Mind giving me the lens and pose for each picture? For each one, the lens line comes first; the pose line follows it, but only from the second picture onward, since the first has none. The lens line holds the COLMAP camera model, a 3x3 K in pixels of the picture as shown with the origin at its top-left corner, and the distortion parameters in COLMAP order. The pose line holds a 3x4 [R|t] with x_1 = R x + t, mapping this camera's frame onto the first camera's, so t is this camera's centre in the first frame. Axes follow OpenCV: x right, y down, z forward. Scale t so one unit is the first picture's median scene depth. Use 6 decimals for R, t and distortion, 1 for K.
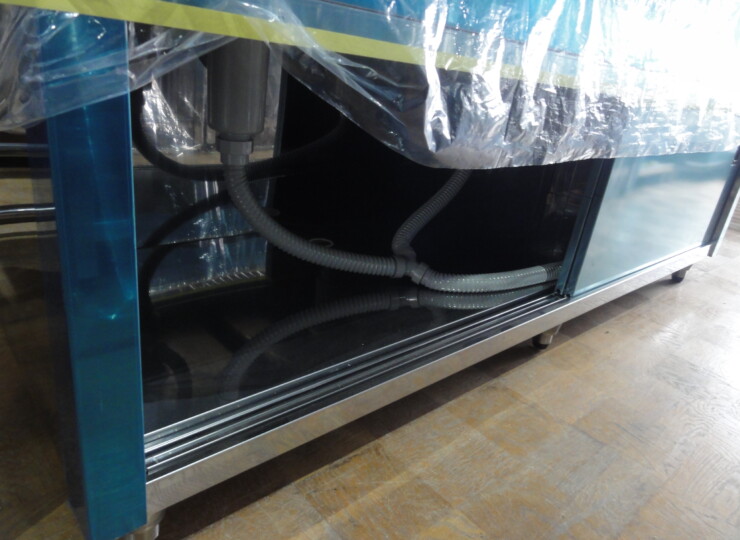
lens RADIAL K [[521.1, 0, 371.3], [0, 521.1, 272.2], [0, 0, 1]] dist [0.009405, -0.003669]
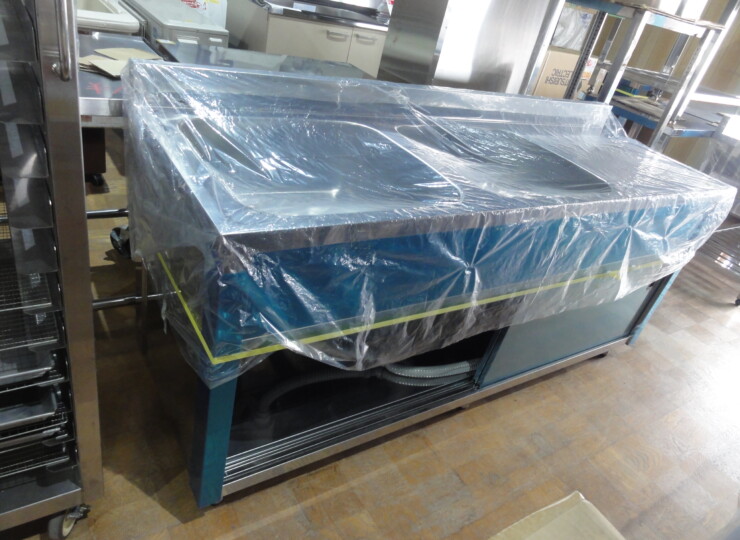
lens RADIAL K [[521.1, 0, 369.1], [0, 521.1, 268.4], [0, 0, 1]] dist [0.009405, -0.003669]
pose [[0.982826, 0.163193, -0.086148, 0.181062], [-0.150094, 0.978523, 0.141293, -0.666551], [0.107356, -0.125936, 0.986212, -0.771109]]
